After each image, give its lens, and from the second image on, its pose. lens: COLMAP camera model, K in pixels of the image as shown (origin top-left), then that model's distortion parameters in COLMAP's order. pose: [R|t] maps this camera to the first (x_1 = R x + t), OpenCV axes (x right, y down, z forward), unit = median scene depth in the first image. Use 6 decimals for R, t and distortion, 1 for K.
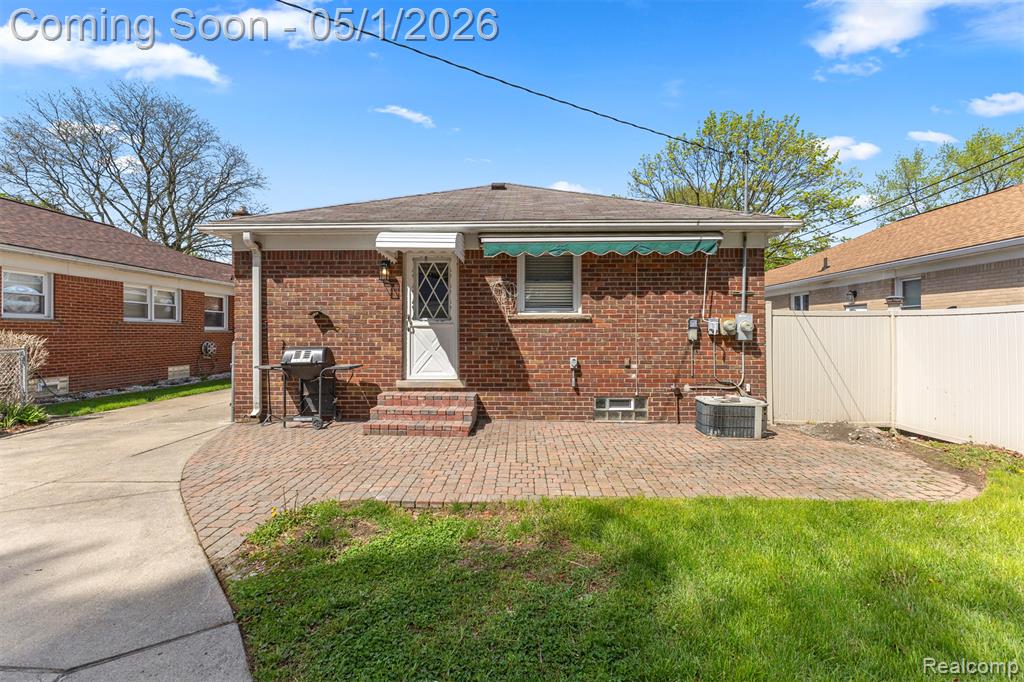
lens RADIAL K [[443.6, 0, 509.6], [0, 443.6, 330.1], [0, 0, 1]] dist [0.004274, 0.000112]
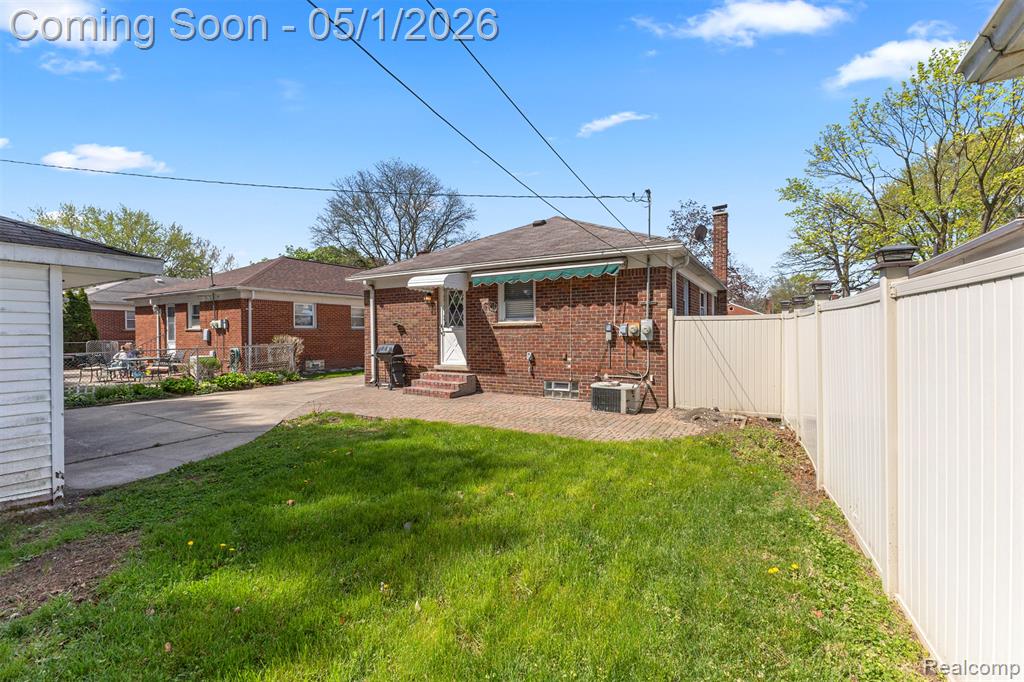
lens RADIAL K [[443.6, 0, 509.6], [0, 443.6, 330.1], [0, 0, 1]] dist [0.004274, 0.000112]
pose [[0.873852, -0.009757, -0.486094, 0.780746], [0.010646, 0.999943, -0.000932, -0.009360], [0.486075, -0.004361, 0.873906, -0.289129]]
